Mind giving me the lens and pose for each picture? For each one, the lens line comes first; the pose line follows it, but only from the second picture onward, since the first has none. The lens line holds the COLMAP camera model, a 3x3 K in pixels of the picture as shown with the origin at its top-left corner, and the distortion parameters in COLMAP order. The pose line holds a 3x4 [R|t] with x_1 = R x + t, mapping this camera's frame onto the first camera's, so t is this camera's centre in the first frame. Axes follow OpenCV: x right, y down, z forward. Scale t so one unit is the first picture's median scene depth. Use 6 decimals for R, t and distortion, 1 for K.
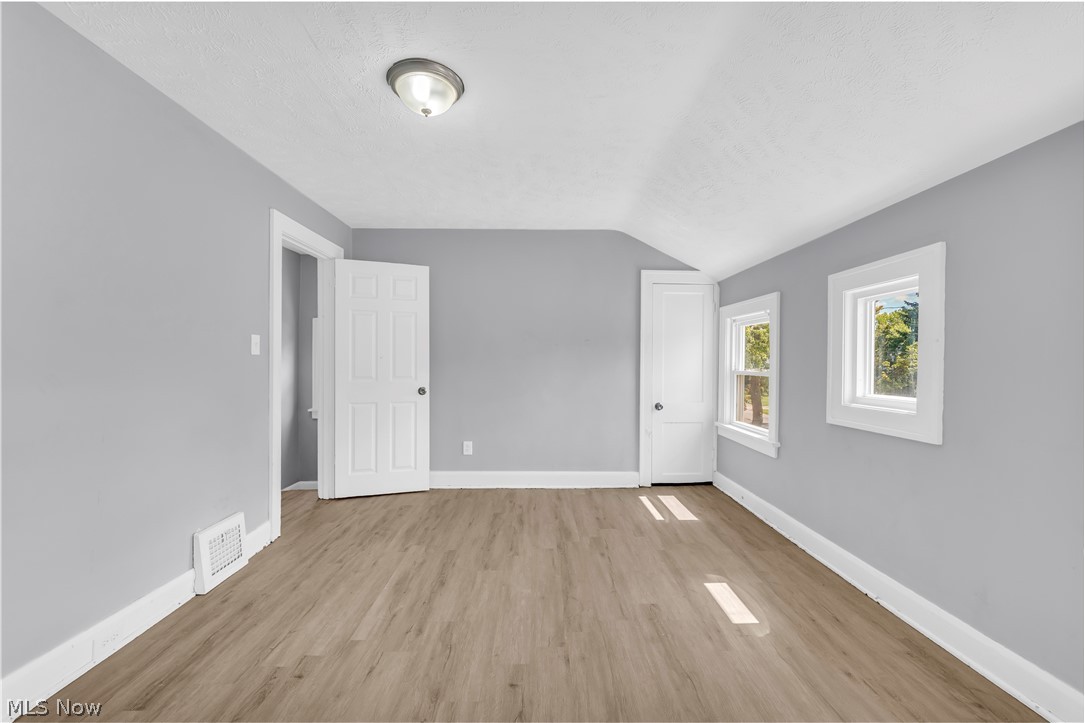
lens RADIAL K [[427.0, 0, 544.7], [0, 427.0, 363.8], [0, 0, 1]] dist [-0.014283, 0.000421]
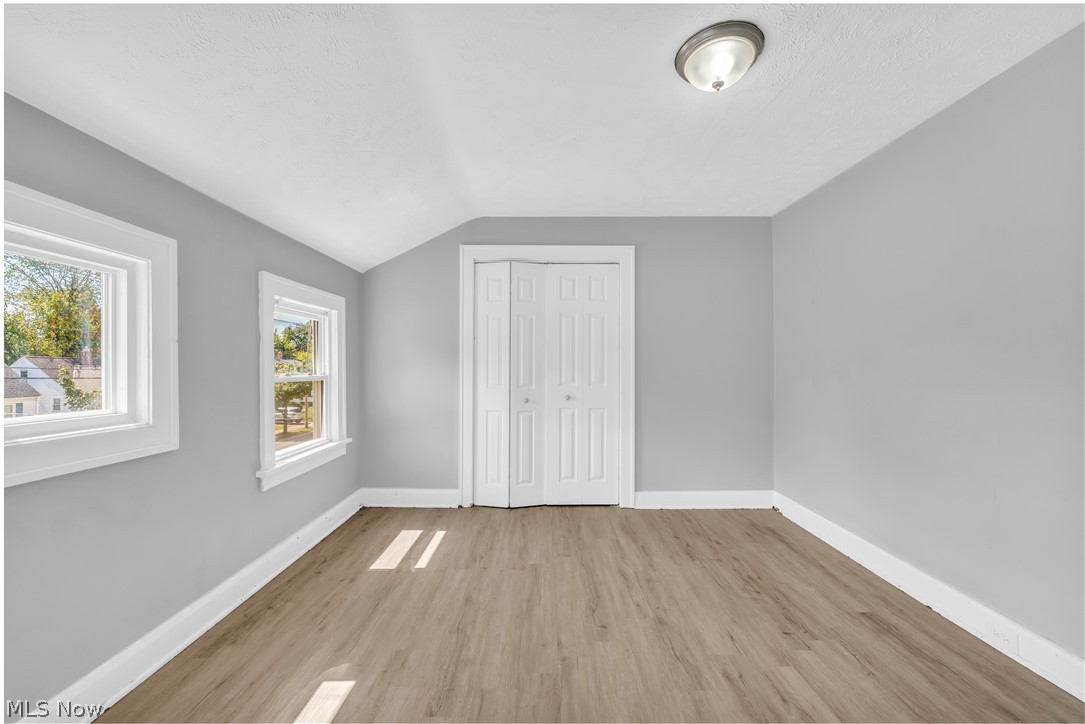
lens RADIAL K [[427.0, 0, 540.8], [0, 427.0, 365.4], [0, 0, 1]] dist [-0.014283, 0.000421]
pose [[-0.999724, -0.004162, 0.023142, 0.075073], [-0.004278, 0.999978, -0.005001, -0.000532], [-0.023121, -0.005099, -0.999720, 2.005990]]
